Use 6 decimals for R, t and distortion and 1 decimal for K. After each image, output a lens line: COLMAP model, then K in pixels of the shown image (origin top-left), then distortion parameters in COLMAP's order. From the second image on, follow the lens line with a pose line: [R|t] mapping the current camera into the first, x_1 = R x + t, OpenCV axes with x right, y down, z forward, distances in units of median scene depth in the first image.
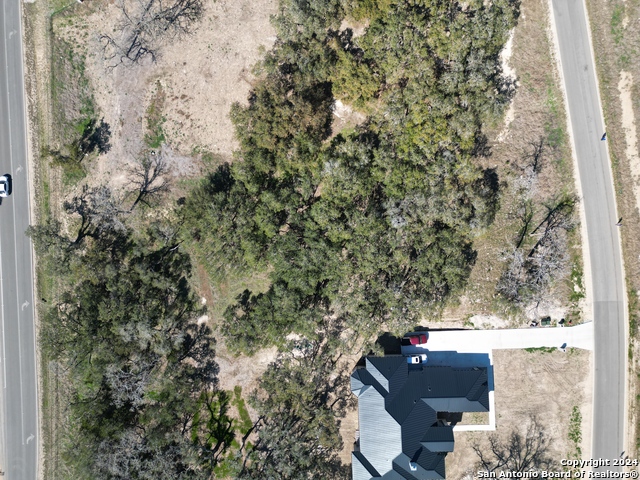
lens RADIAL K [[448.1, 0, 320.7], [0, 448.1, 240.7], [0, 0, 1]] dist [0.069219, -0.064272]
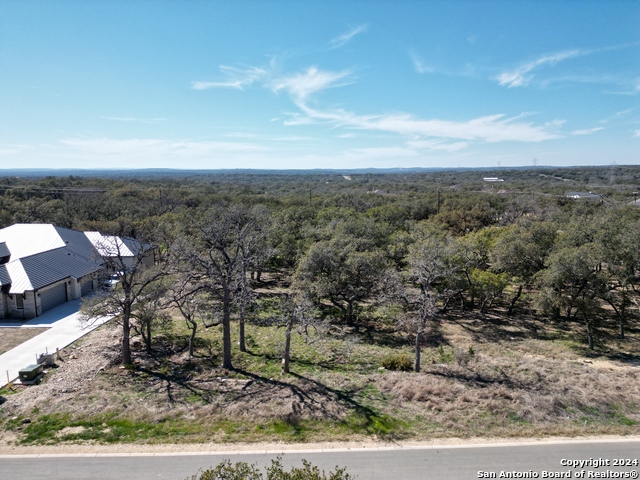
lens RADIAL K [[448.1, 0, 320.7], [0, 448.1, 240.7], [0, 0, 1]] dist [0.069219, -0.064272]
pose [[-0.077523, 0.180787, -0.980462, 0.797079], [-0.996961, -0.021674, 0.074831, -0.065504], [-0.007722, 0.983283, 0.181918, 0.826700]]
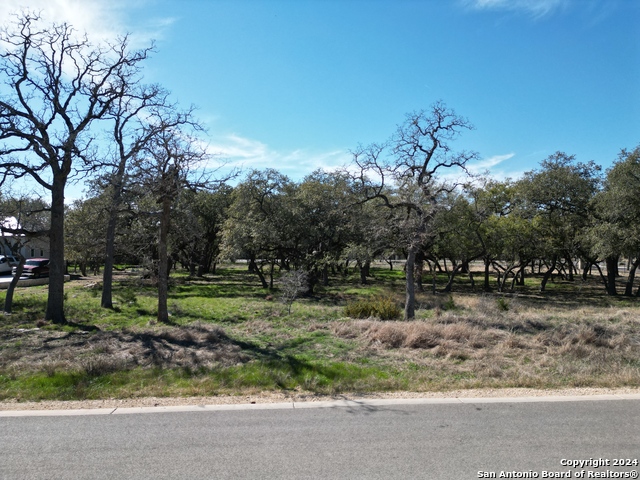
lens RADIAL K [[447.1, 0, 320.6], [0, 447.1, 241.1], [0, 0, 1]] dist [0.076809, -0.076123]
pose [[-0.058894, 0.037084, -0.997575, 0.647858], [-0.998216, -0.012063, 0.058483, -0.090296], [-0.009865, 0.999239, 0.037728, 0.953865]]
